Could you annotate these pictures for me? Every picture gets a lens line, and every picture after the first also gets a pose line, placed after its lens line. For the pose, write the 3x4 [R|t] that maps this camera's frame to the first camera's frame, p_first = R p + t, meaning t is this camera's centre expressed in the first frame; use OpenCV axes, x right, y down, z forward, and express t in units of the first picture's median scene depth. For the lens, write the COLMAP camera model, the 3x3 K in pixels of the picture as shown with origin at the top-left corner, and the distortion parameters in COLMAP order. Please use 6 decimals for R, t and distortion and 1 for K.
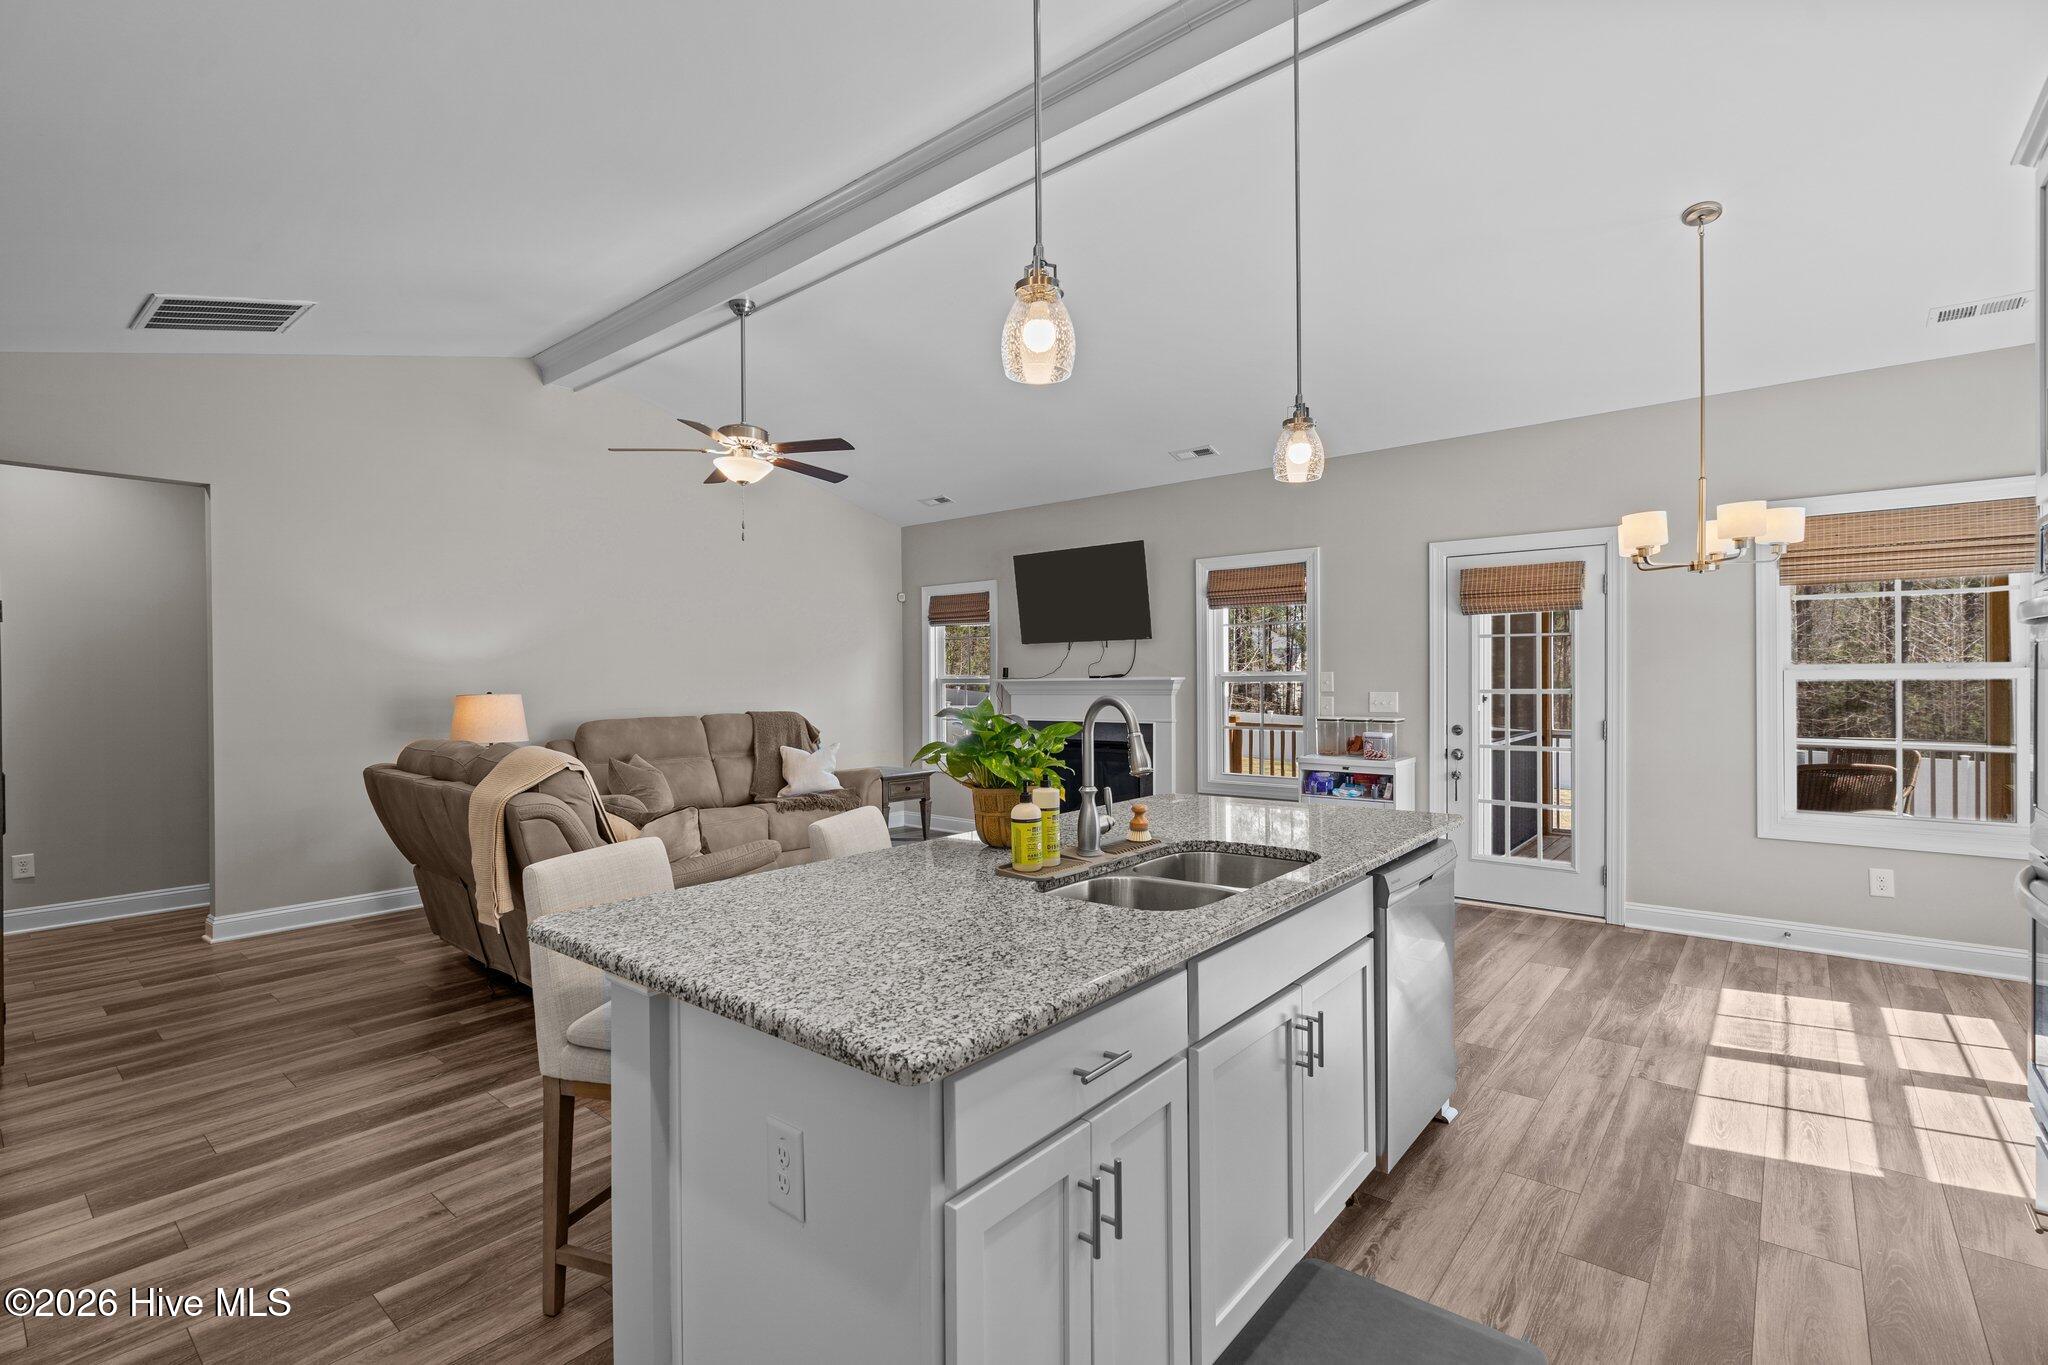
lens RADIAL K [[926.9, 0, 1021.1], [0, 926.9, 686.9], [0, 0, 1]] dist [-0.002160, 0.000873]
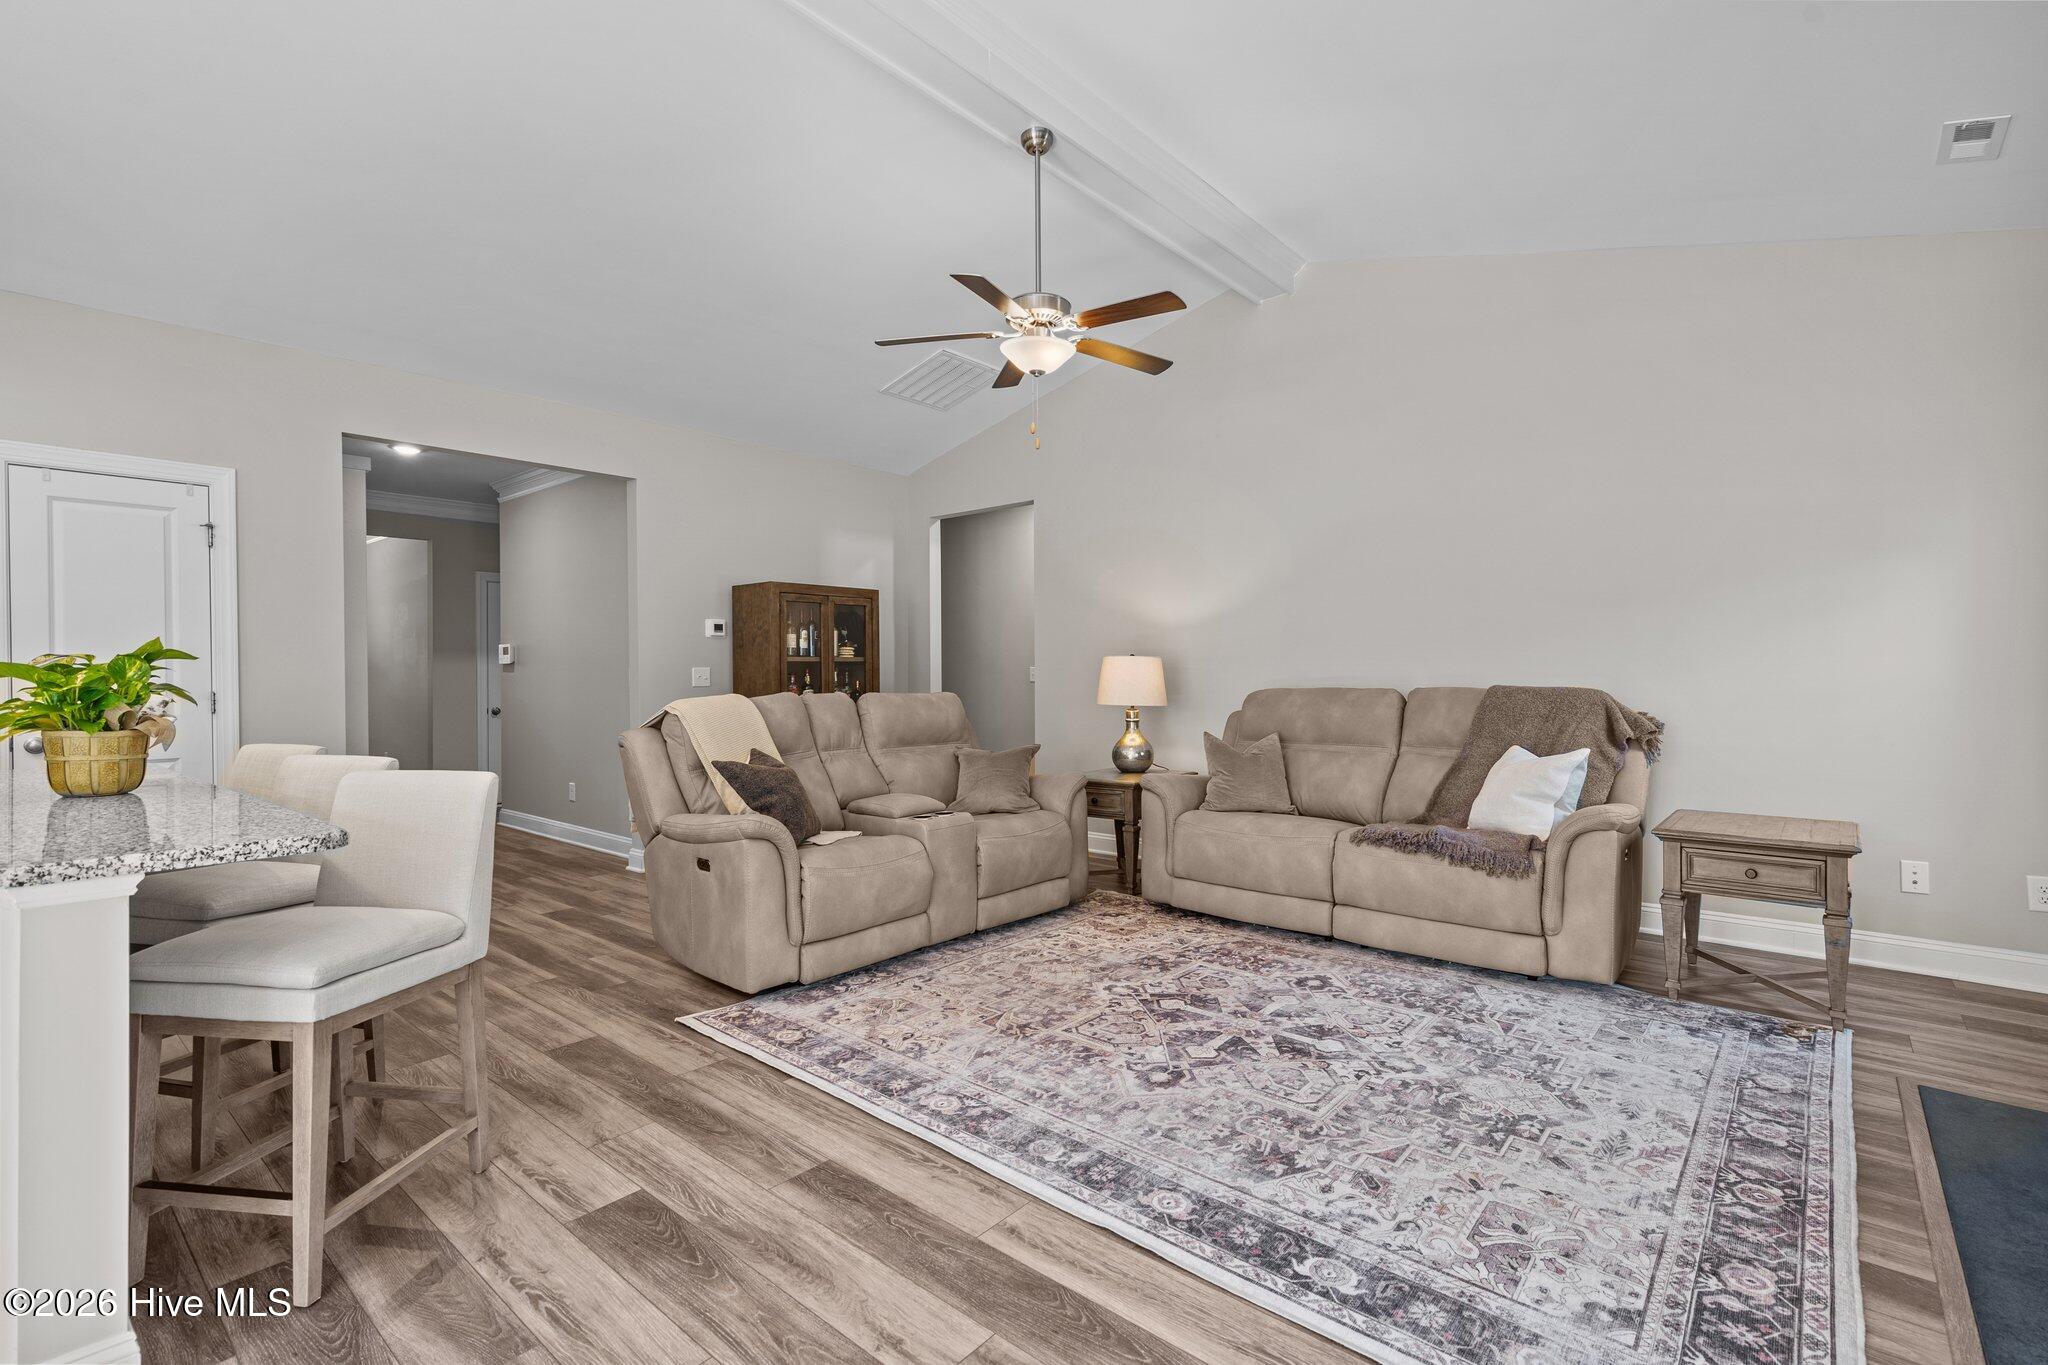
lens RADIAL K [[925.0, 0, 1020.9], [0, 925.0, 682.5], [0, 0, 1]] dist [-0.003517, 0.000768]
pose [[-0.011547, 0.016888, -0.999791, 0.541137], [-0.000425, 0.999857, 0.016894, 0.024297], [0.999933, 0.000620, -0.011539, 1.162287]]
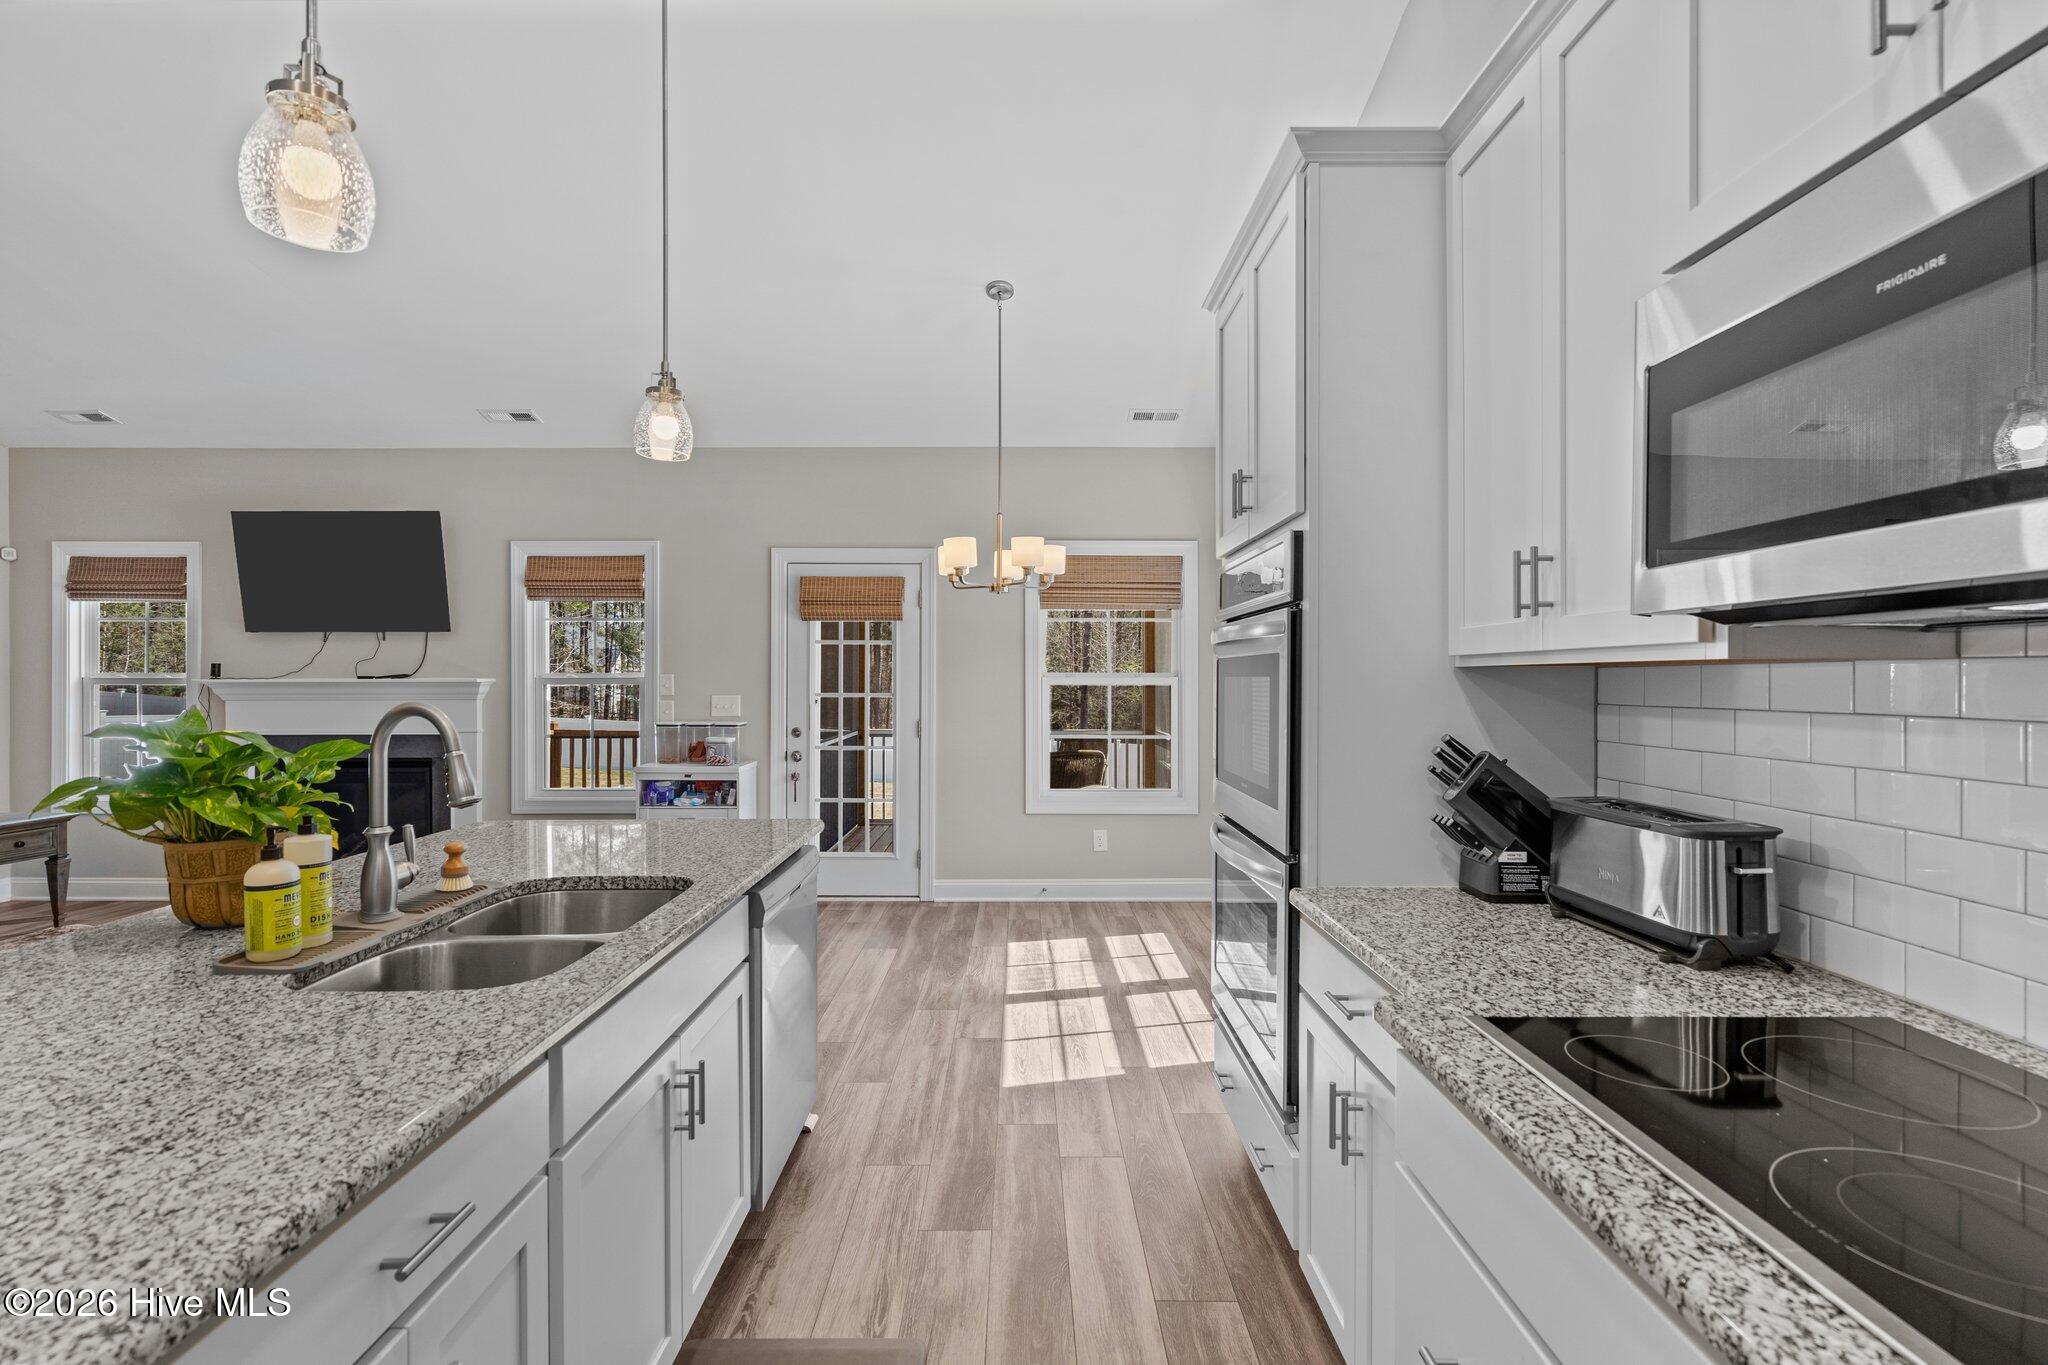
lens RADIAL K [[936.8, 0, 1021.7], [0, 936.8, 683.0], [0, 0, 1]] dist [-0.003763, 0.001043]
pose [[0.765562, 0.005869, 0.643335, -0.008210], [-0.001061, 0.999969, -0.007859, -0.000510], [-0.643361, 0.005334, 0.765545, 0.058742]]
